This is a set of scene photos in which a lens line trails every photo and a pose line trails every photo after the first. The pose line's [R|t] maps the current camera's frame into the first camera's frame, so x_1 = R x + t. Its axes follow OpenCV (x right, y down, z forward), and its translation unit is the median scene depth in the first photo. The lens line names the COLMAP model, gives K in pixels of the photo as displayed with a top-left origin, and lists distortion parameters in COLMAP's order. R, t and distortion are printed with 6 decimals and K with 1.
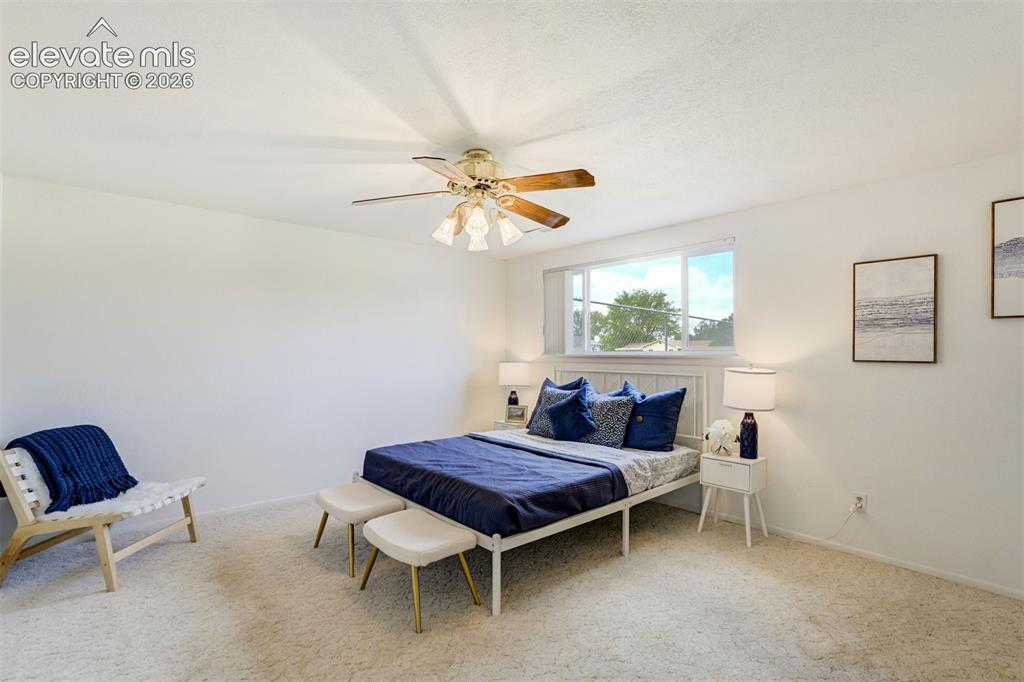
lens RADIAL K [[469.0, 0, 507.0], [0, 469.0, 349.3], [0, 0, 1]] dist [-0.006625, 0.000778]
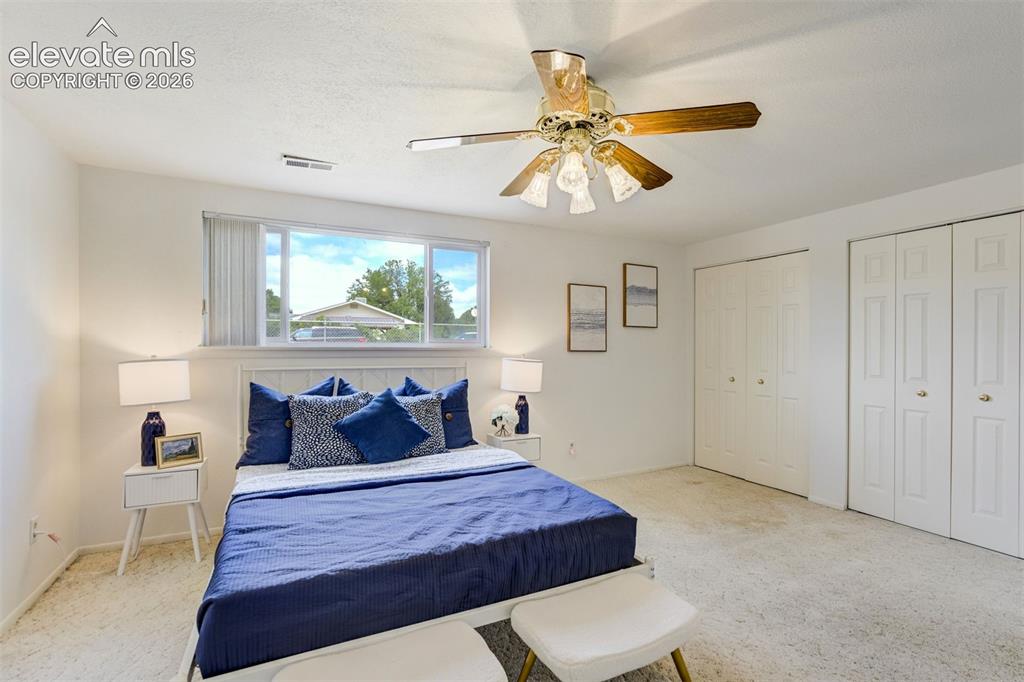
lens RADIAL K [[469.0, 0, 510.1], [0, 469.0, 342.7], [0, 0, 1]] dist [-0.006625, 0.000778]
pose [[0.275438, 0.003423, 0.961313, -0.653159], [-0.012052, 0.999927, -0.000107, 0.001777], [-0.961243, -0.011556, 0.275459, 0.711322]]
